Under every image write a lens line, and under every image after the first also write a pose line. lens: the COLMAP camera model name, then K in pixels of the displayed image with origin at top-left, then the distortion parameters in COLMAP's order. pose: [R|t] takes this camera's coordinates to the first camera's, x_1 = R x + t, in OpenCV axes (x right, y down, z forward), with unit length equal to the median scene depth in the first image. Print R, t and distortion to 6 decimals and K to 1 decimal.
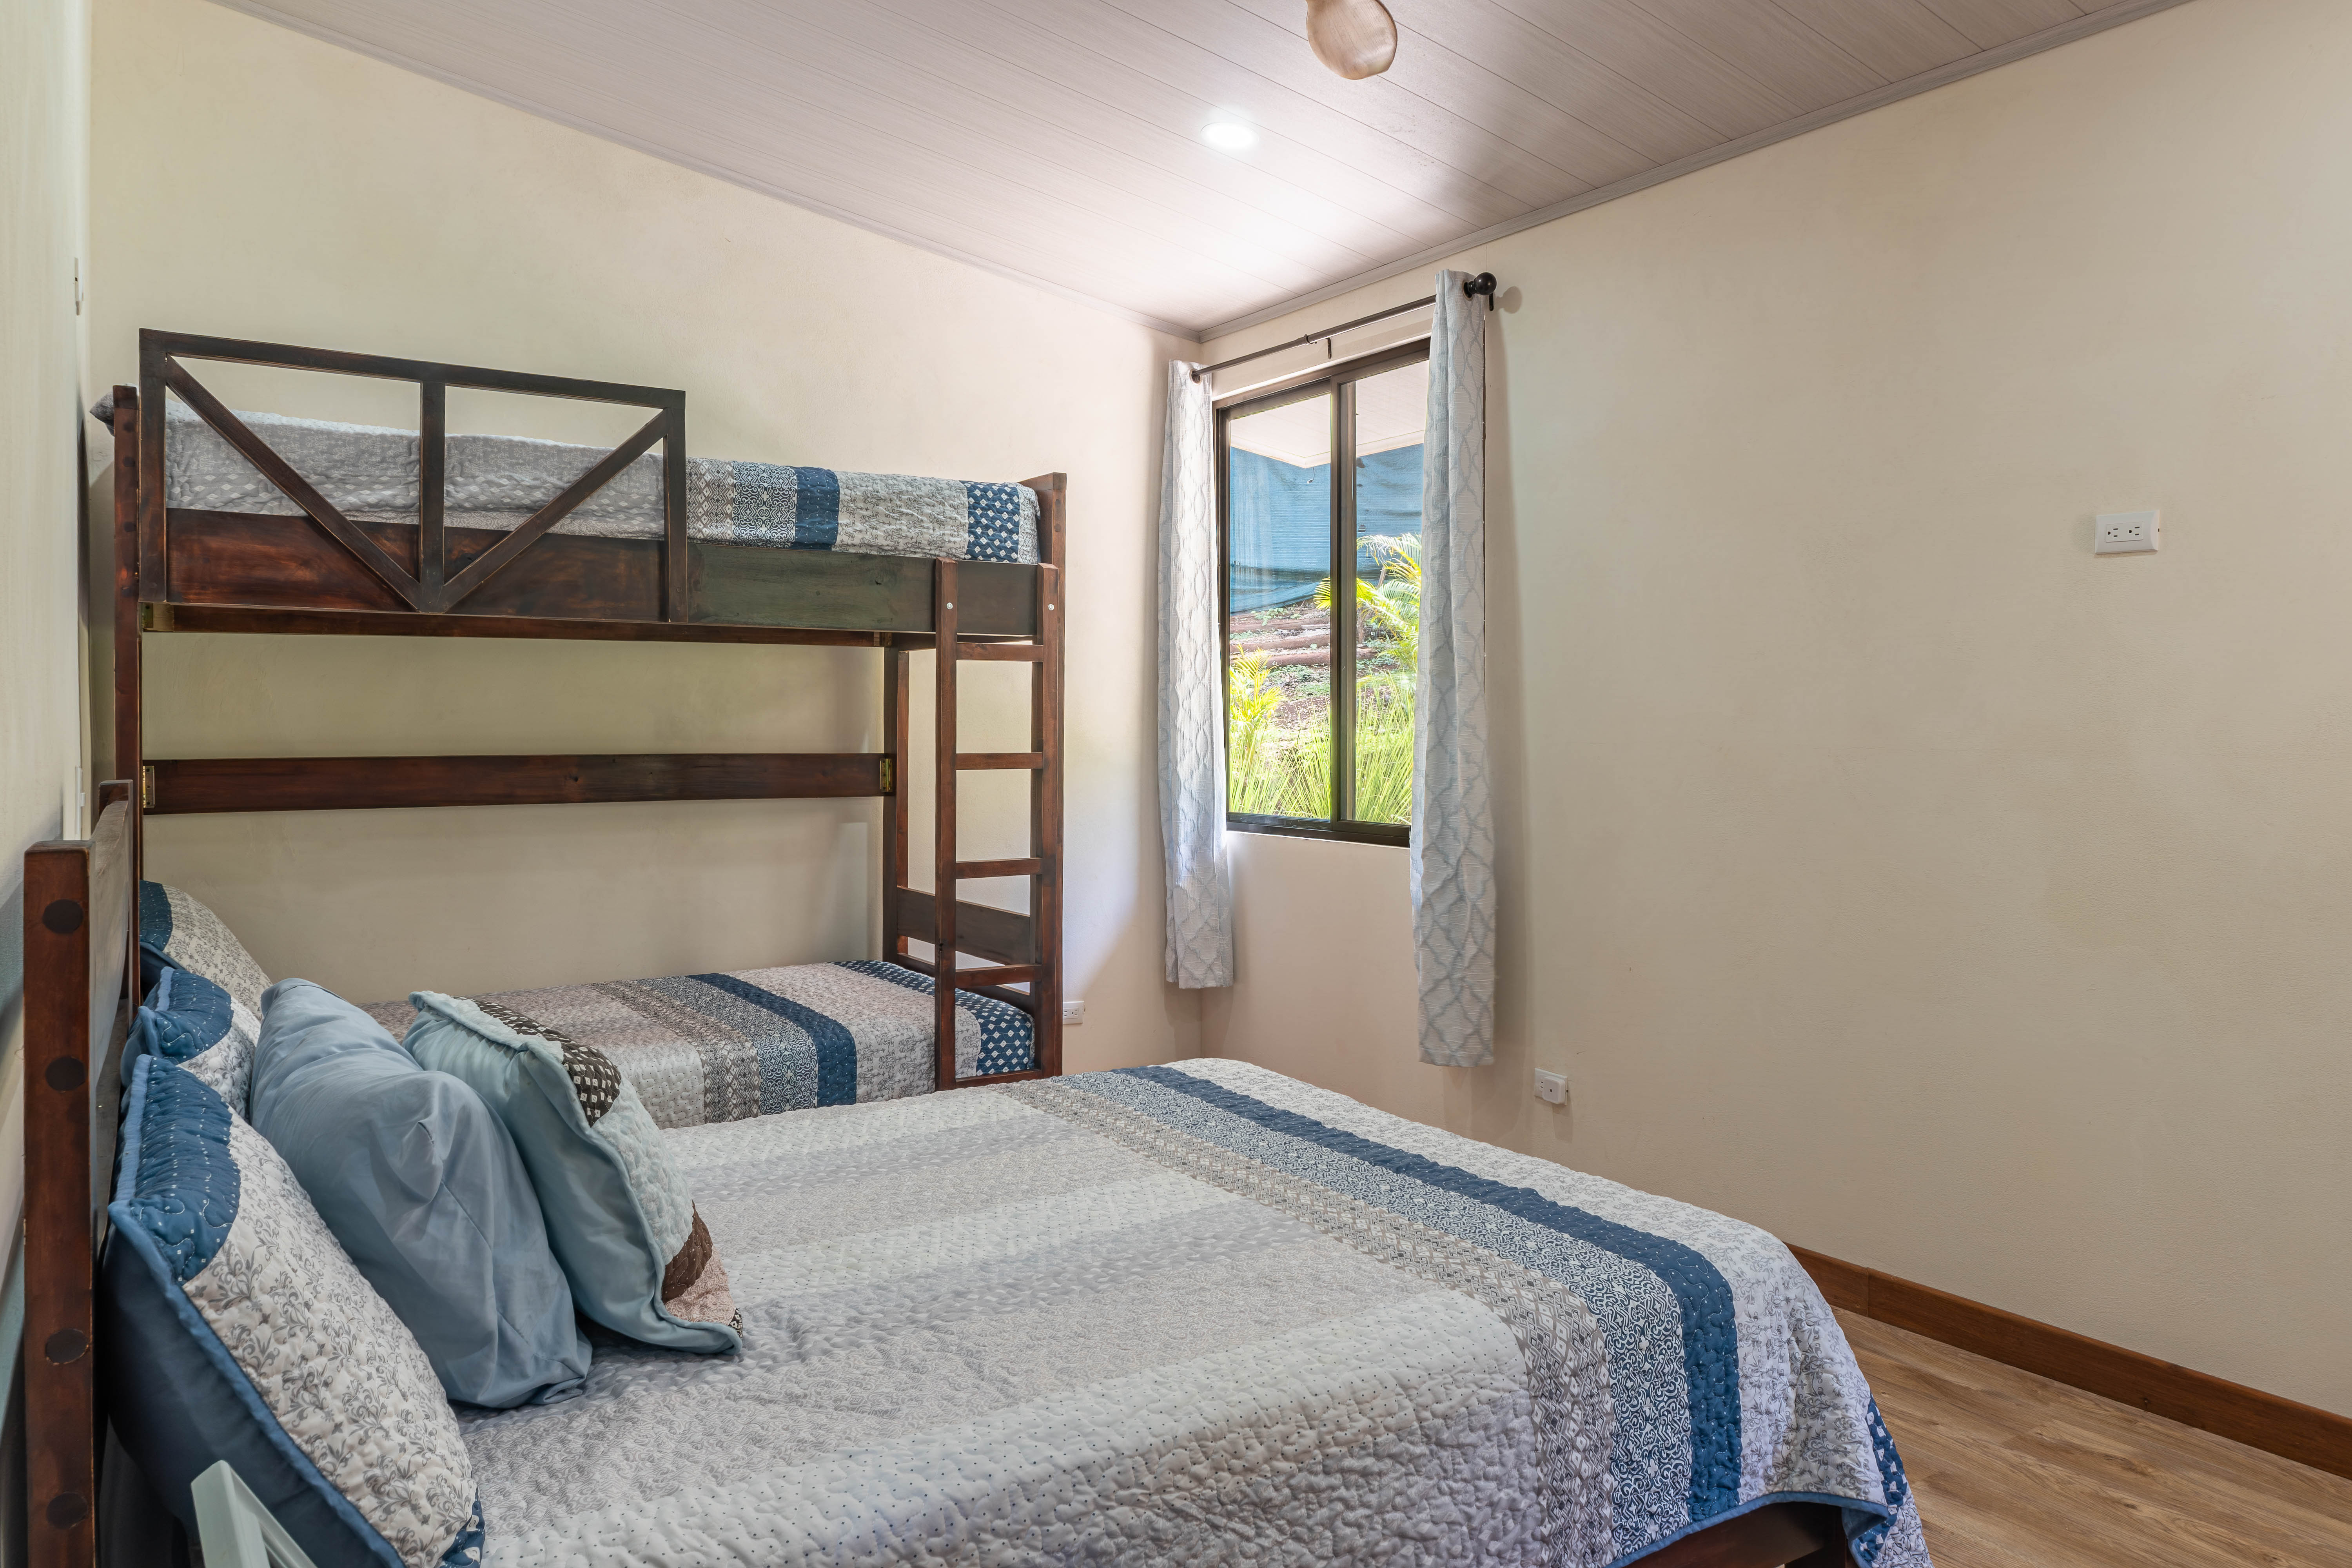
lens RADIAL K [[1628.3, 0, 1165.8], [0, 1628.3, 671.3], [0, 0, 1]] dist [-0.020313, -0.000657]
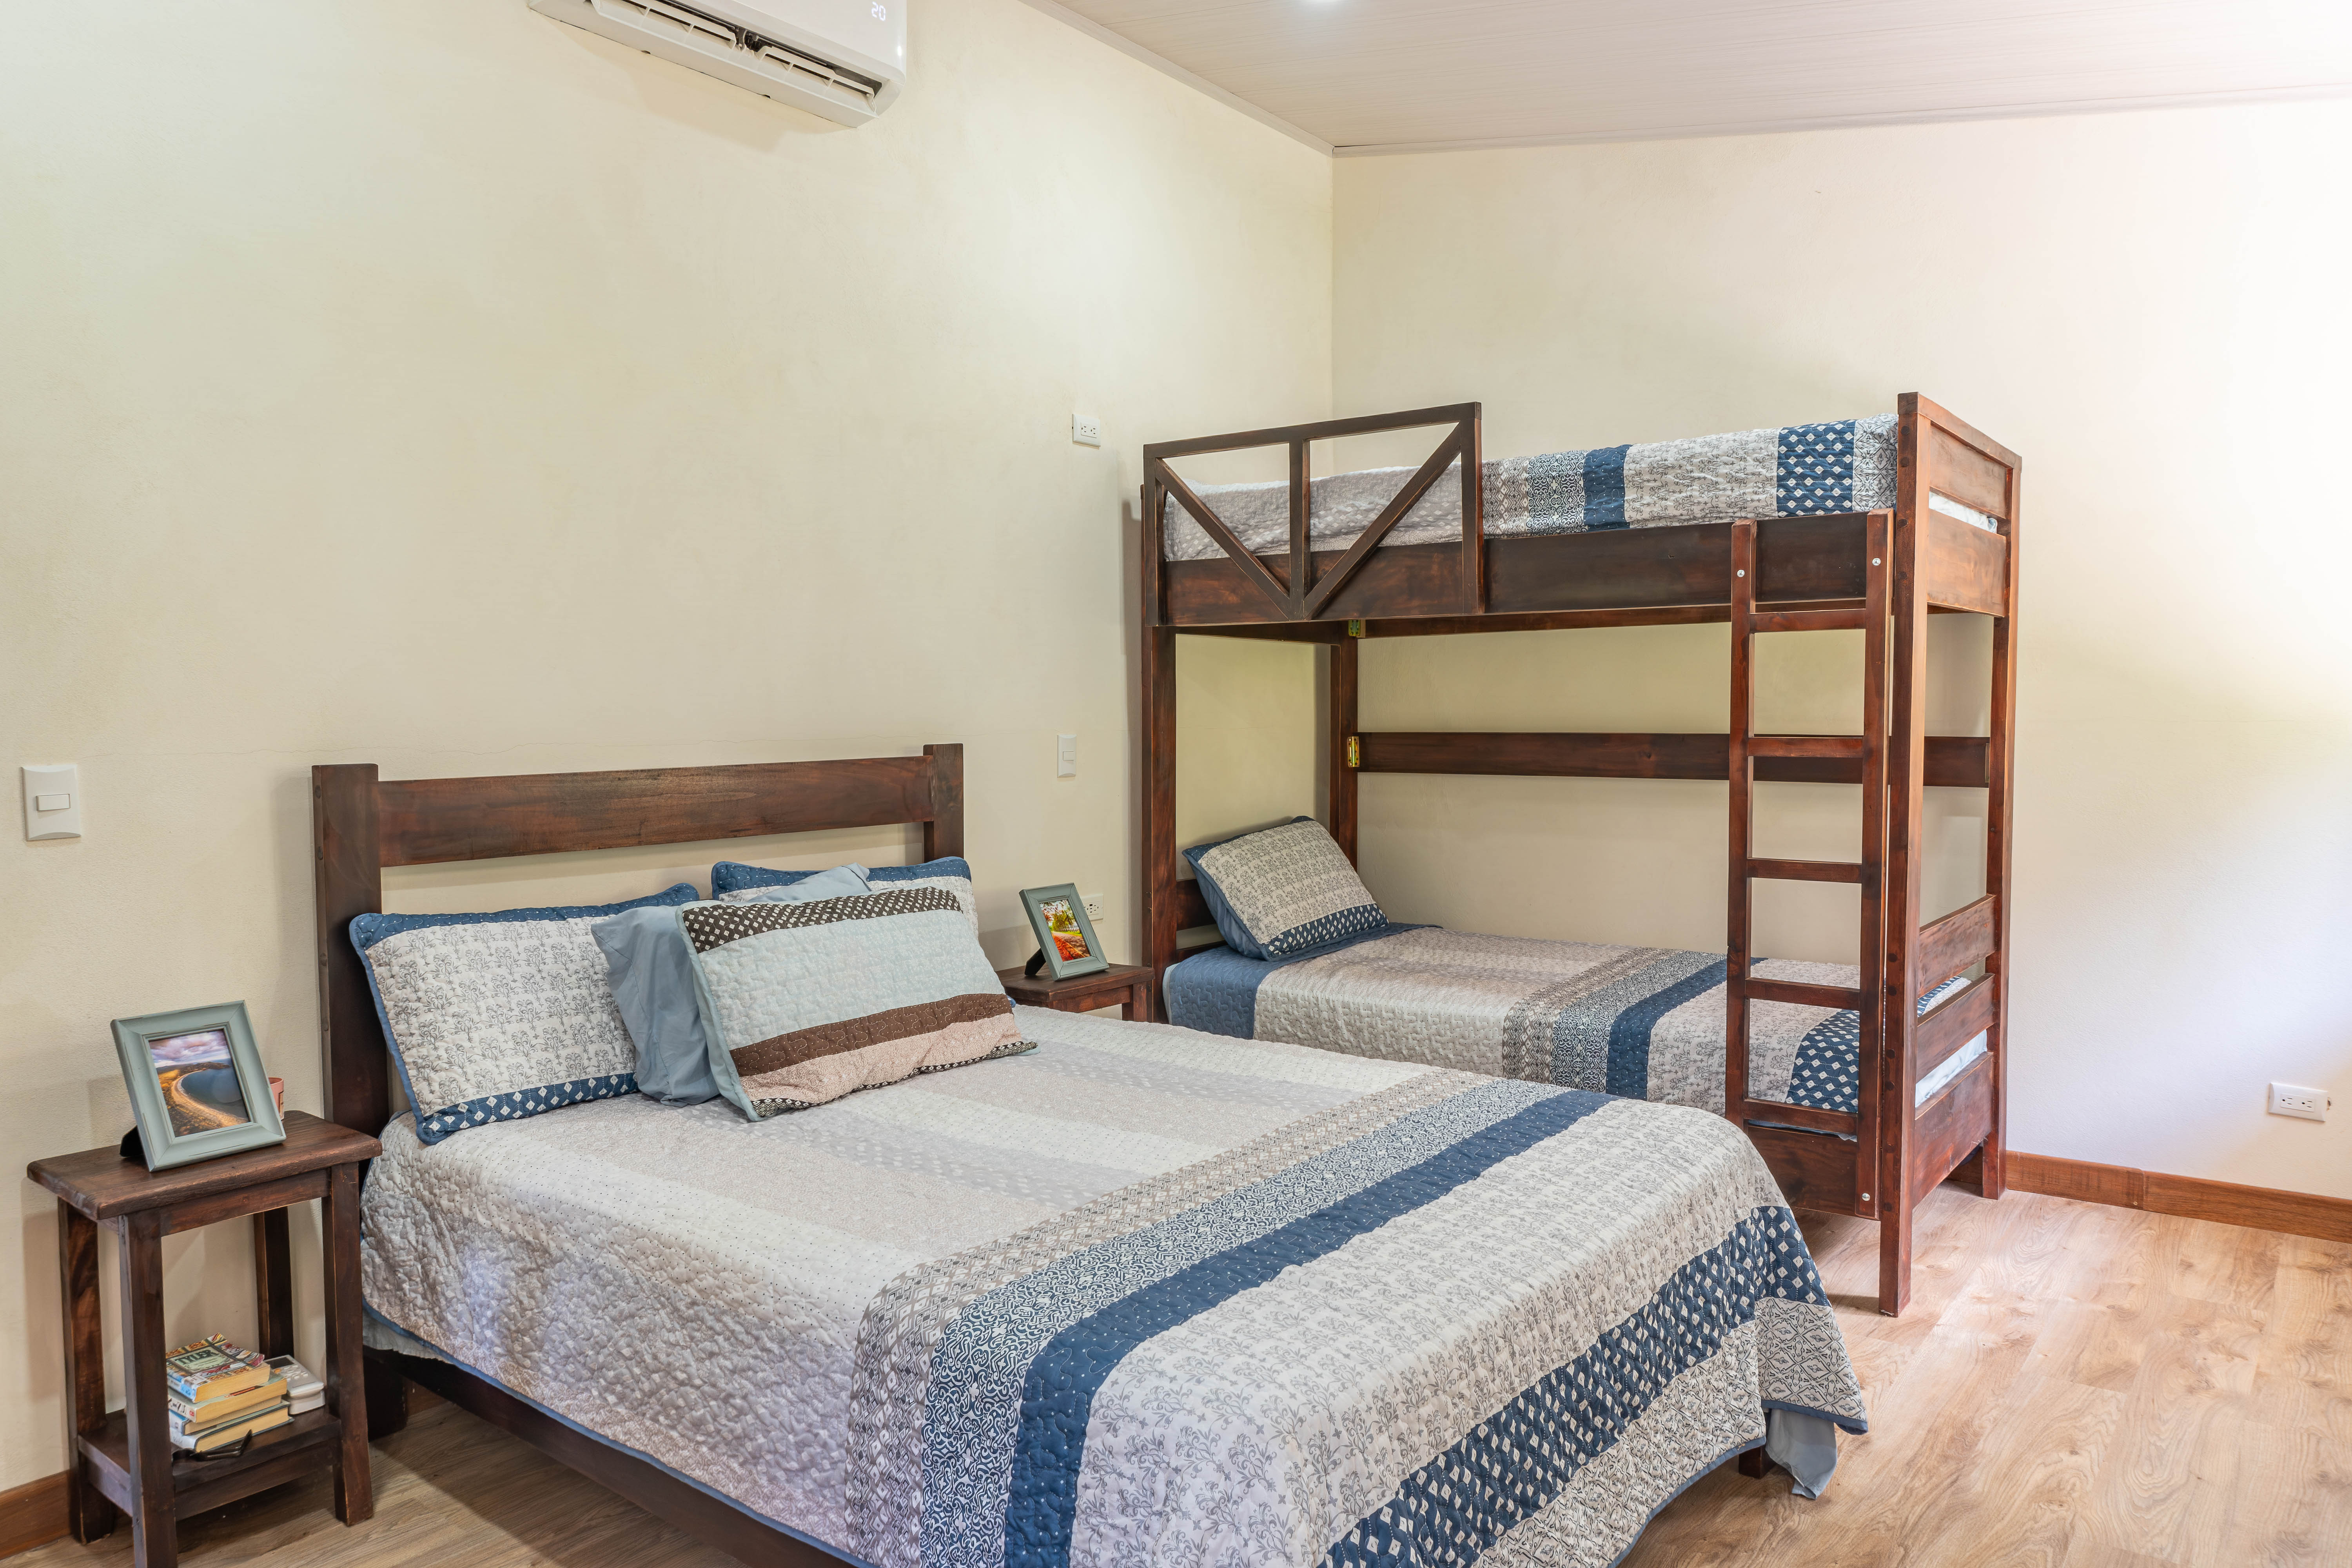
lens RADIAL K [[1575.1, 0, 1158.5], [0, 1575.1, 695.5], [0, 0, 1]] dist [-0.017263, -0.000117]
pose [[0.315484, -0.007822, -0.948898, 0.635036], [0.037480, 0.999288, 0.004223, 0.012565], [0.948190, -0.036897, 0.315553, 0.451793]]
